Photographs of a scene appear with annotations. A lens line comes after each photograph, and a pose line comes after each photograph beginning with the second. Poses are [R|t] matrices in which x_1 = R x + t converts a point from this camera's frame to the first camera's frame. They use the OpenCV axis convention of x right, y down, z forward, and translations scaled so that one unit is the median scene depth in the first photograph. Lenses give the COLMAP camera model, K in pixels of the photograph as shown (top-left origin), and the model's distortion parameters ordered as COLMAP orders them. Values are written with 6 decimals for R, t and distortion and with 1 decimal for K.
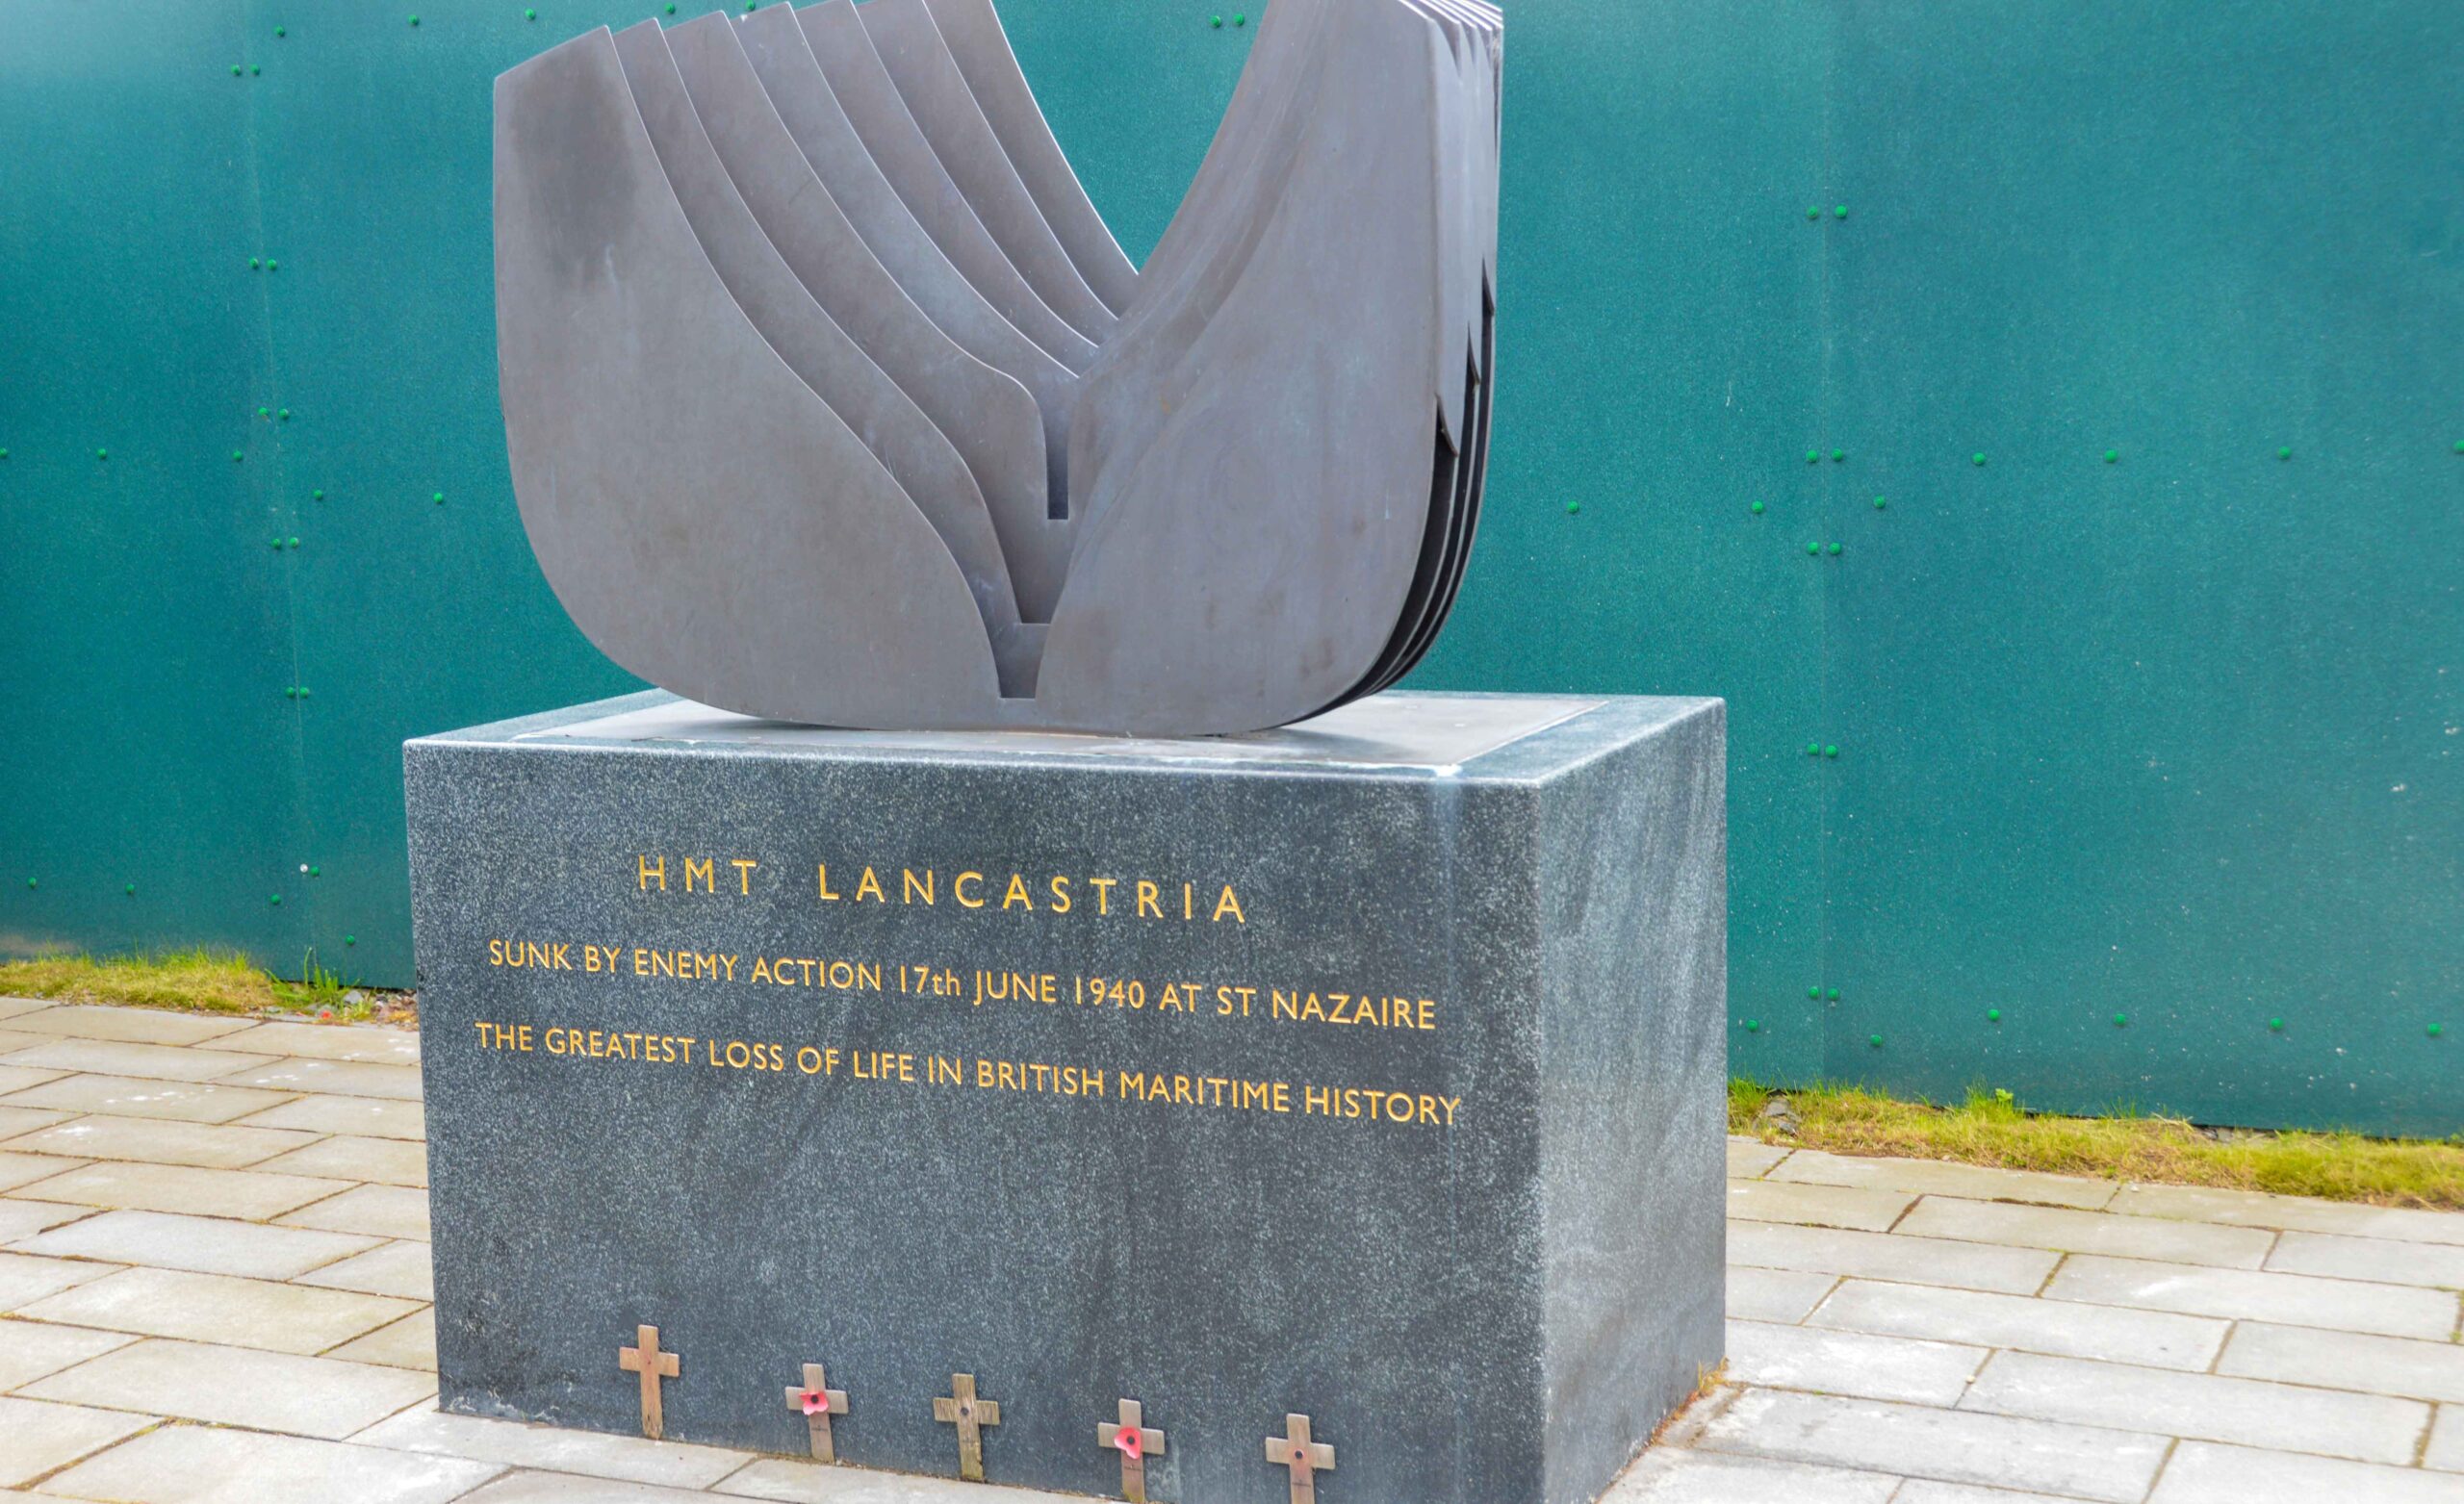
lens RADIAL K [[3229.9, 0, 1241.0], [0, 3229.9, 841.4], [0, 0, 1]] dist [0.113775, 0.000000]
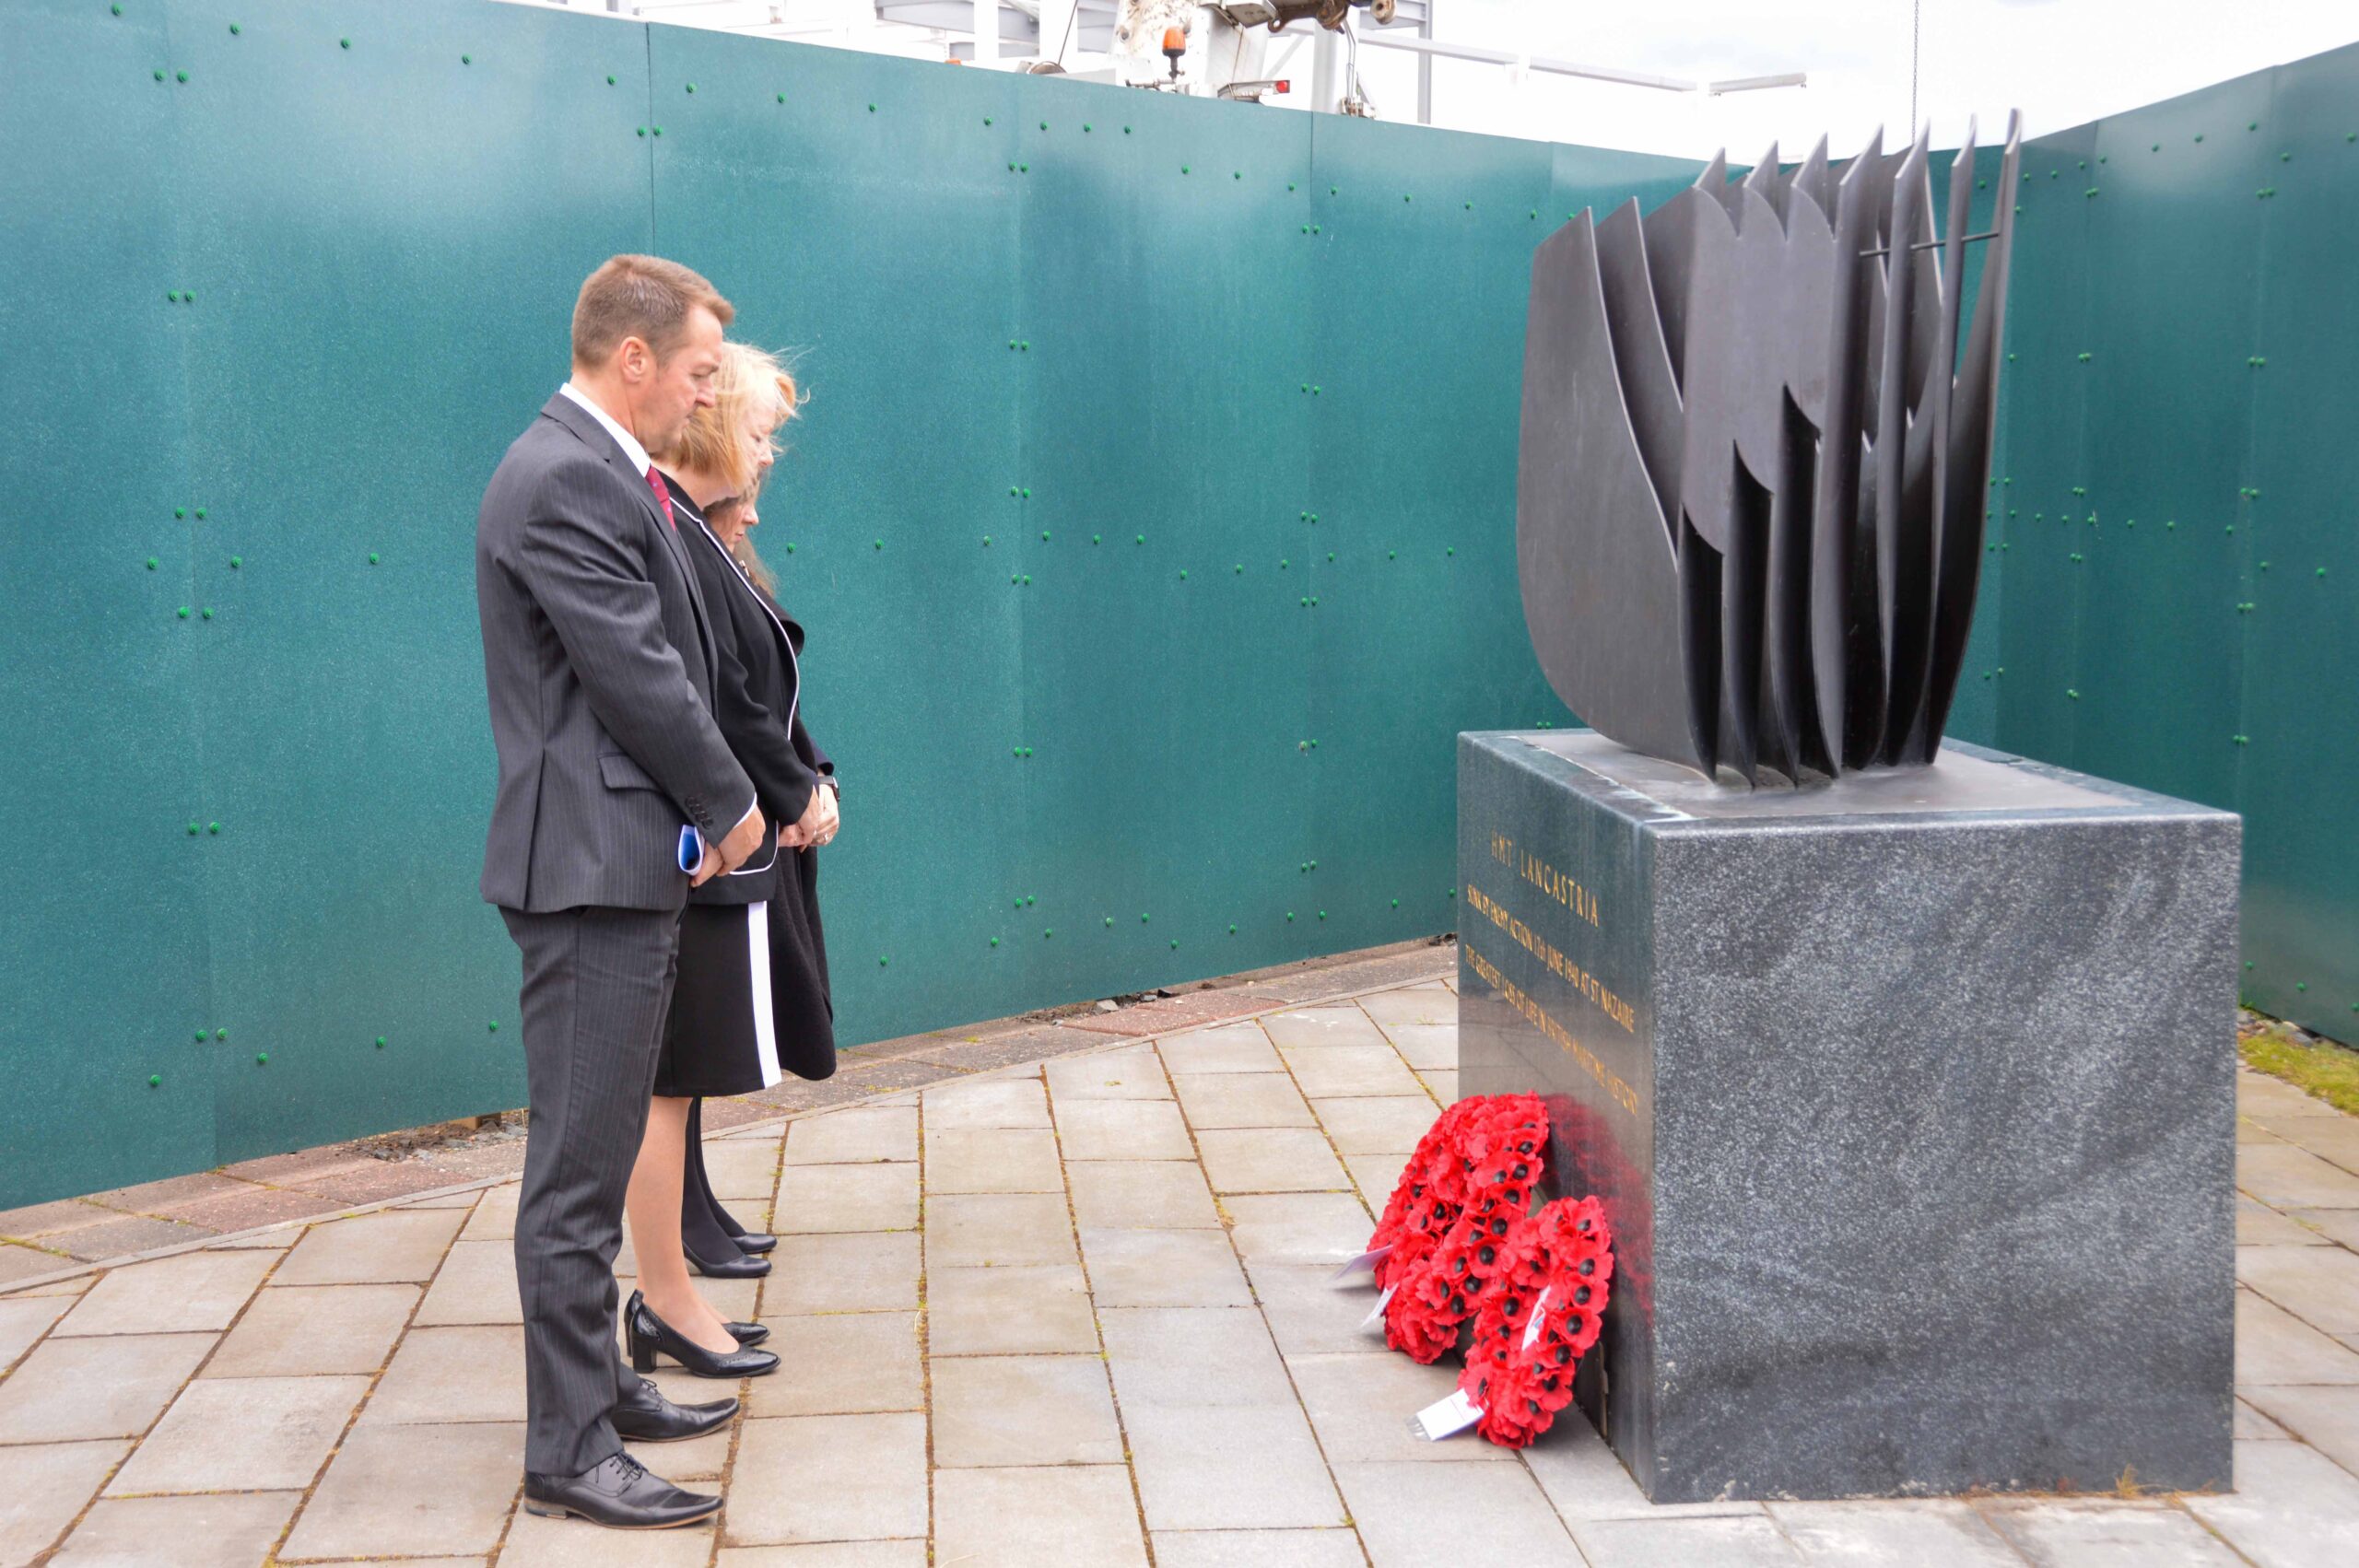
lens RADIAL K [[3215.6, 0, 1190.8], [0, 3215.6, 821.7], [0, 0, 1]] dist [0.148006, 0.000000]
pose [[0.481729, 0.117273, -0.868438, 0.907993], [-0.136181, 0.988984, 0.058010, -0.059466], [0.865674, 0.090320, 0.492393, 0.244739]]
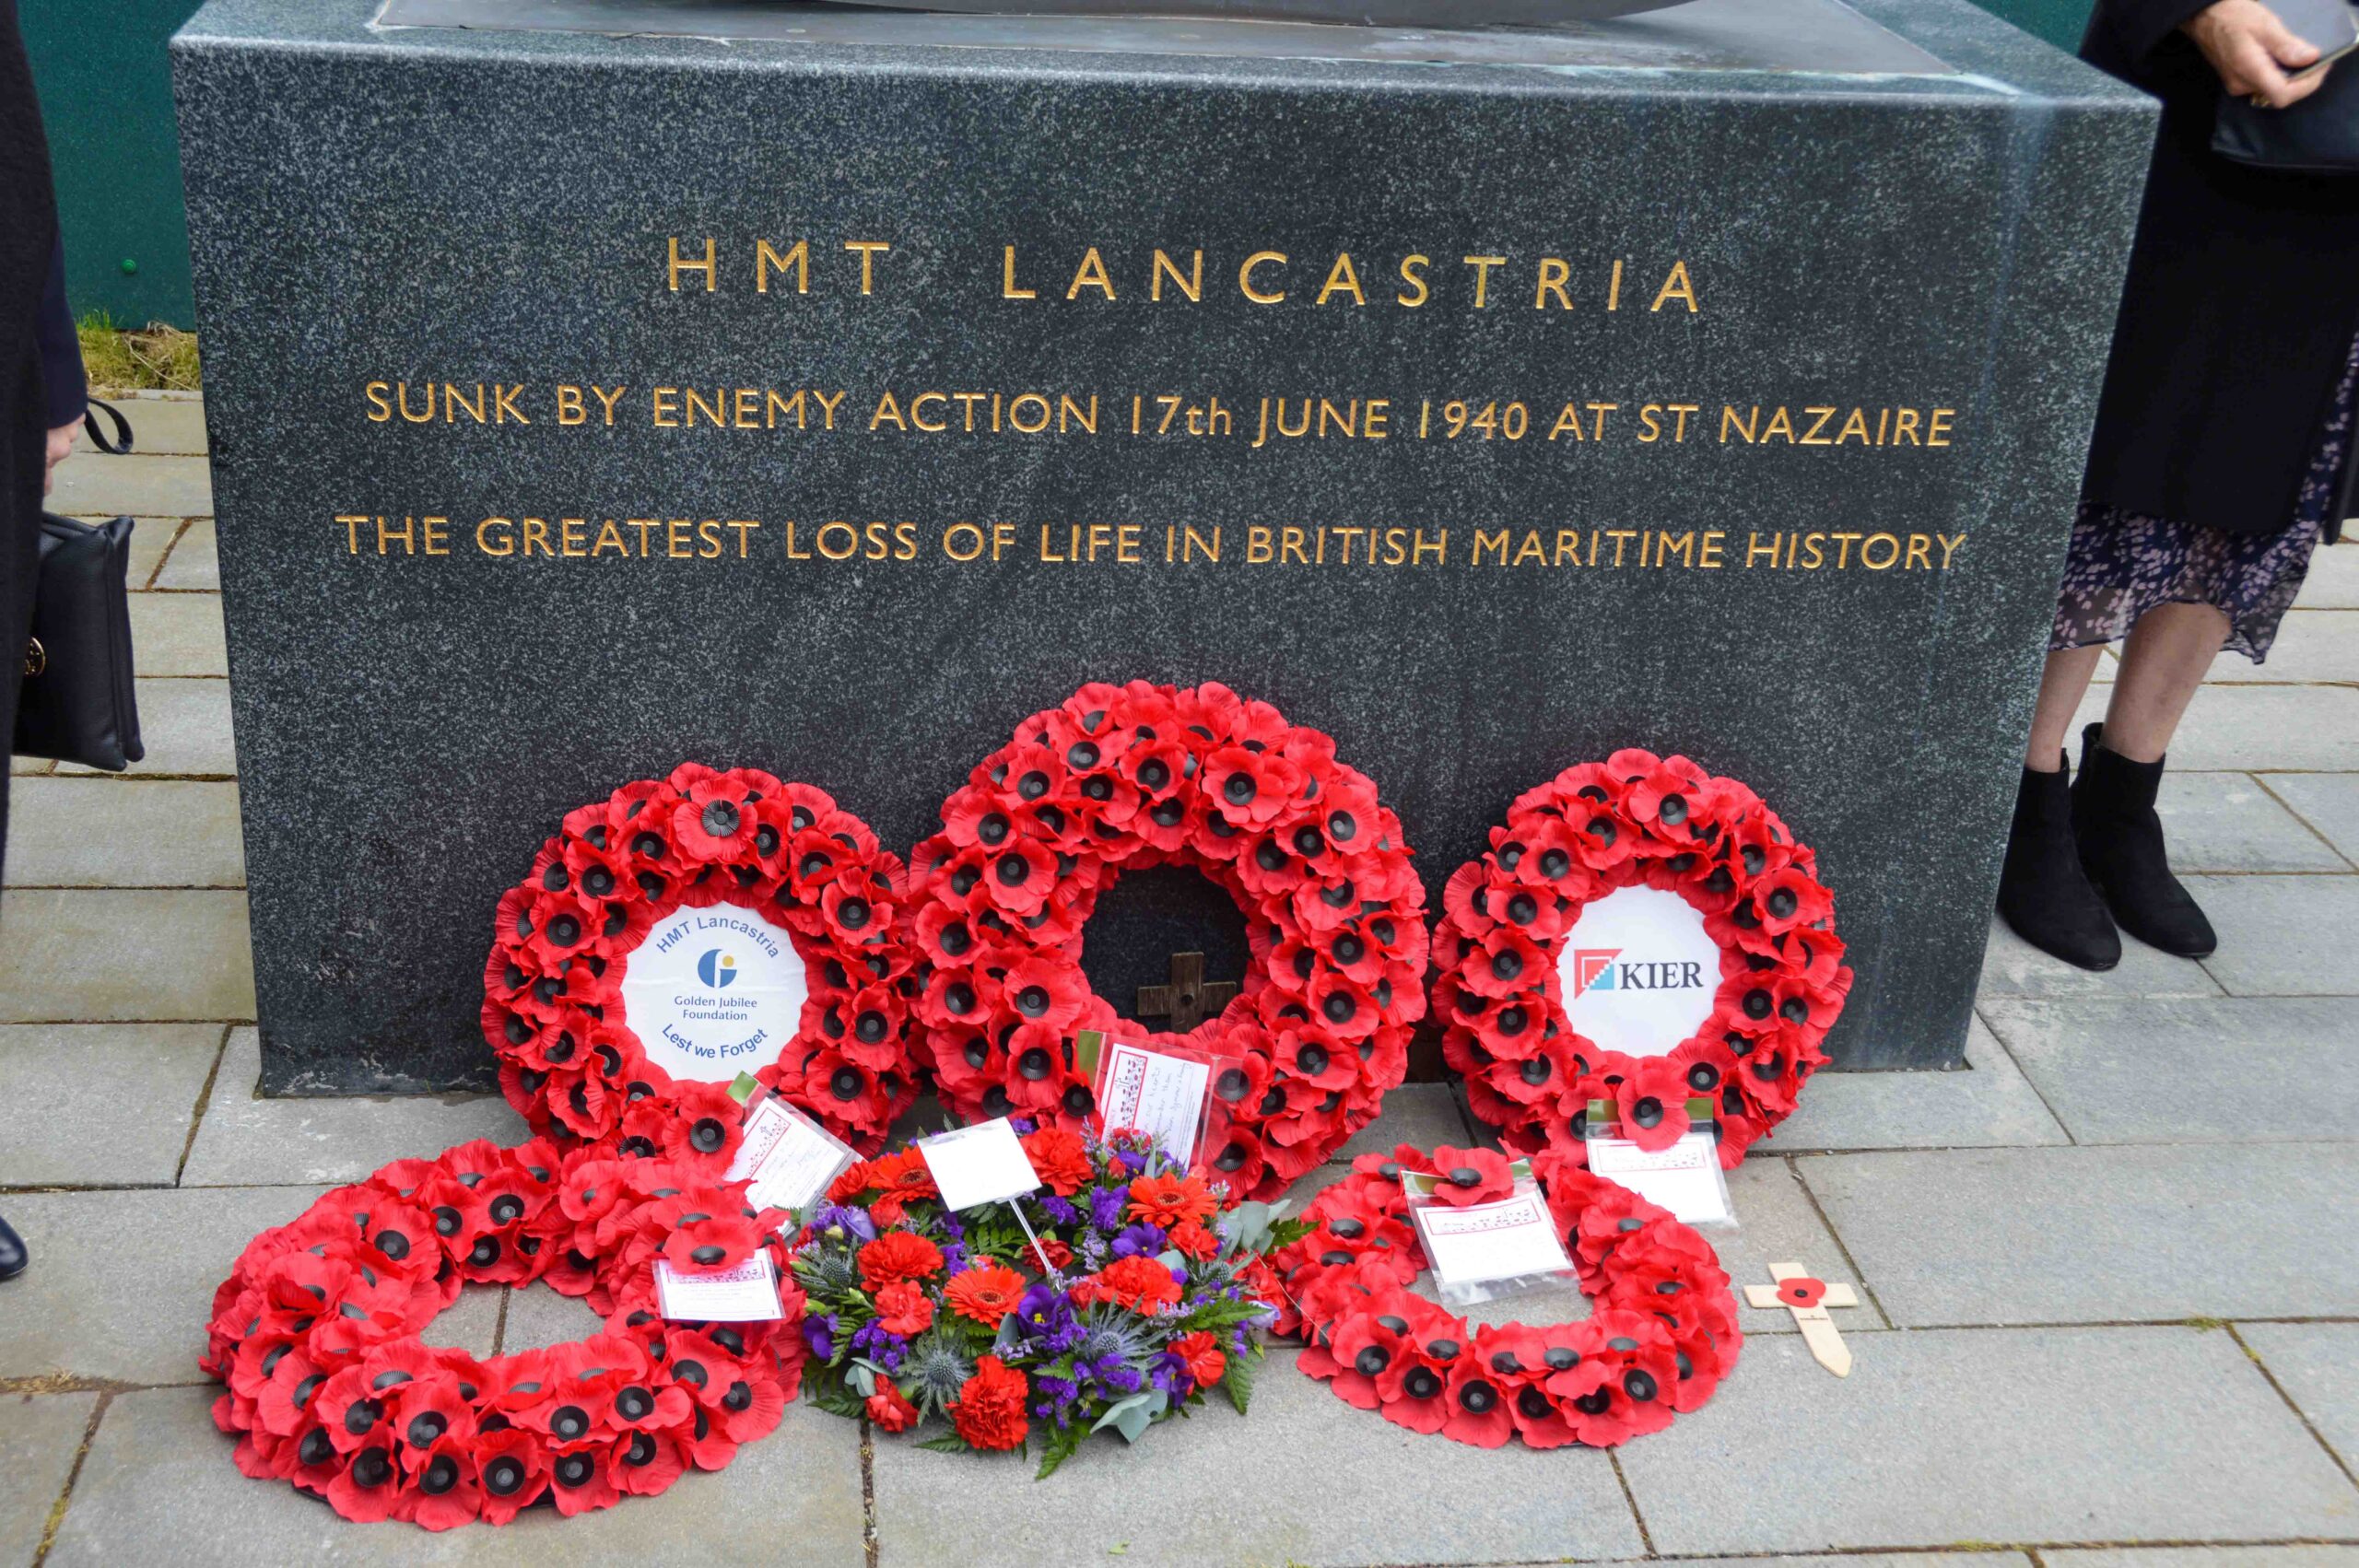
lens RADIAL K [[2880.9, 0, 1155.8], [0, 2880.9, 787.4], [0, 0, 1]] dist [0.063391, 0.000000]
pose [[0.860328, -0.148884, 0.487513, -0.391199], [0.005704, 0.959147, 0.282852, -0.050436], [-0.509709, -0.240565, 0.826030, 0.477214]]
